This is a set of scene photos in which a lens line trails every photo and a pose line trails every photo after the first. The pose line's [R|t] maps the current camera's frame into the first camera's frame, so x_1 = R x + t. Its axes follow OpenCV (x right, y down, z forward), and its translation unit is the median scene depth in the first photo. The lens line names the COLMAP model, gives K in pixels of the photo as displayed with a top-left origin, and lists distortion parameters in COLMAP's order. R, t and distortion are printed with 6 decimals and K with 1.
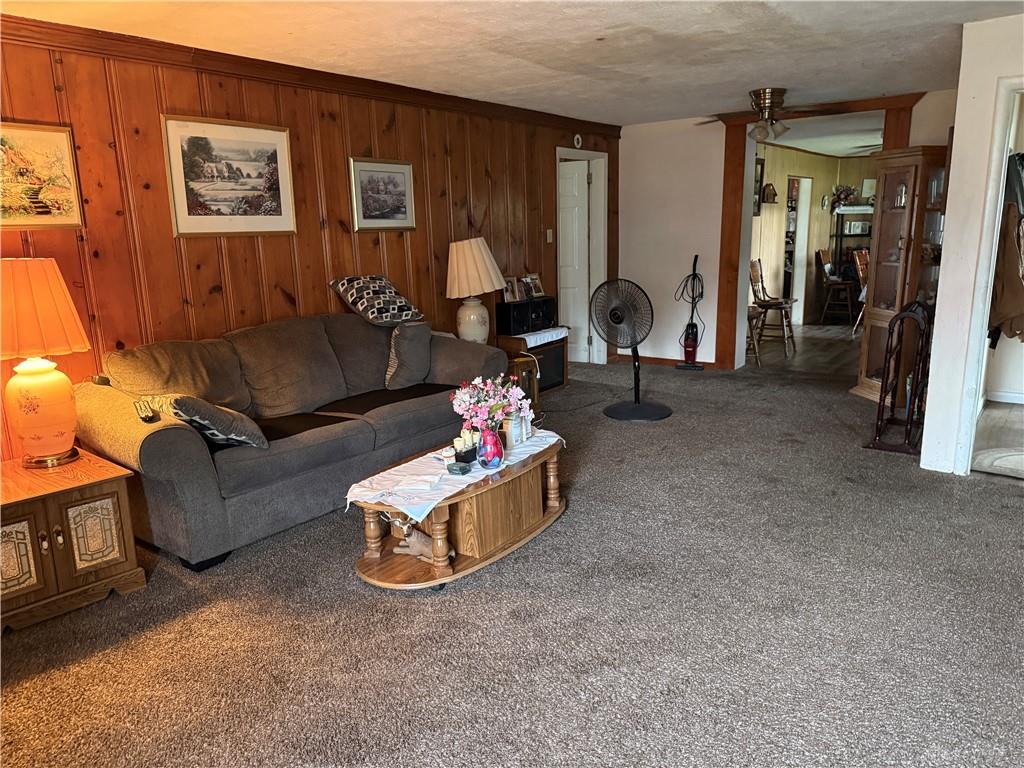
lens RADIAL K [[714.6, 0, 513.6], [0, 714.6, 383.6], [0, 0, 1]] dist [-0.026010, -0.000224]
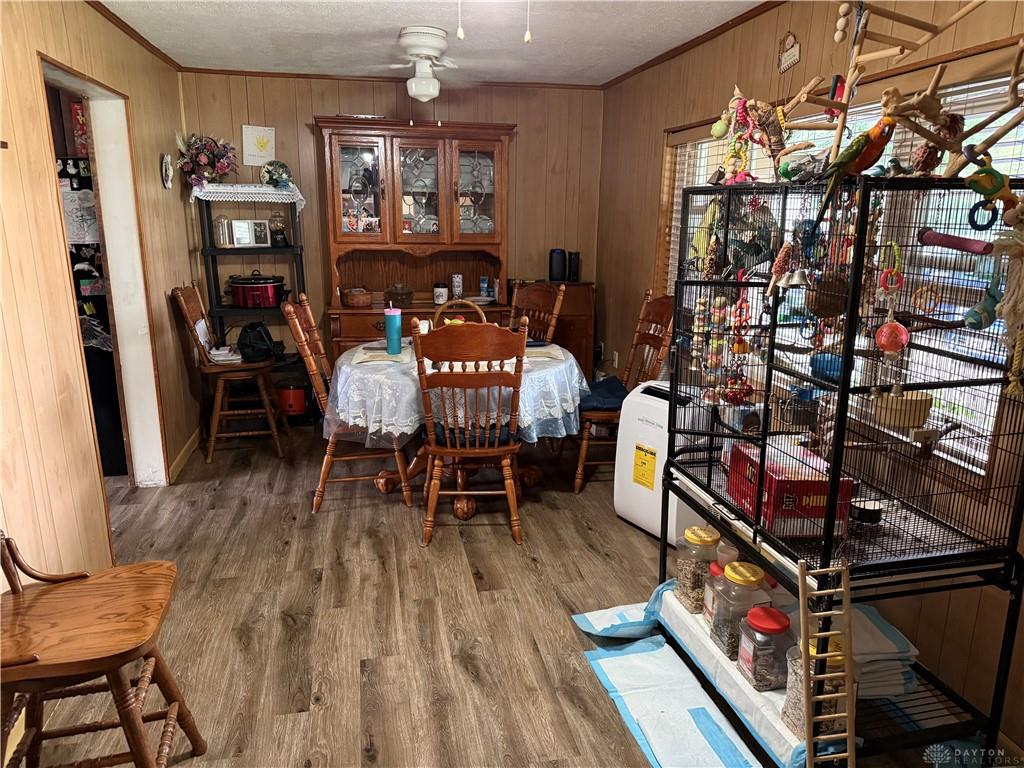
lens RADIAL K [[714.6, 0, 515.6], [0, 714.6, 385.2], [0, 0, 1]] dist [-0.026010, -0.000224]
pose [[0.626886, -0.153275, 0.763885, 0.236981], [0.153033, 0.985582, 0.072172, -0.133624], [-0.763933, 0.071656, 0.641304, 0.599086]]
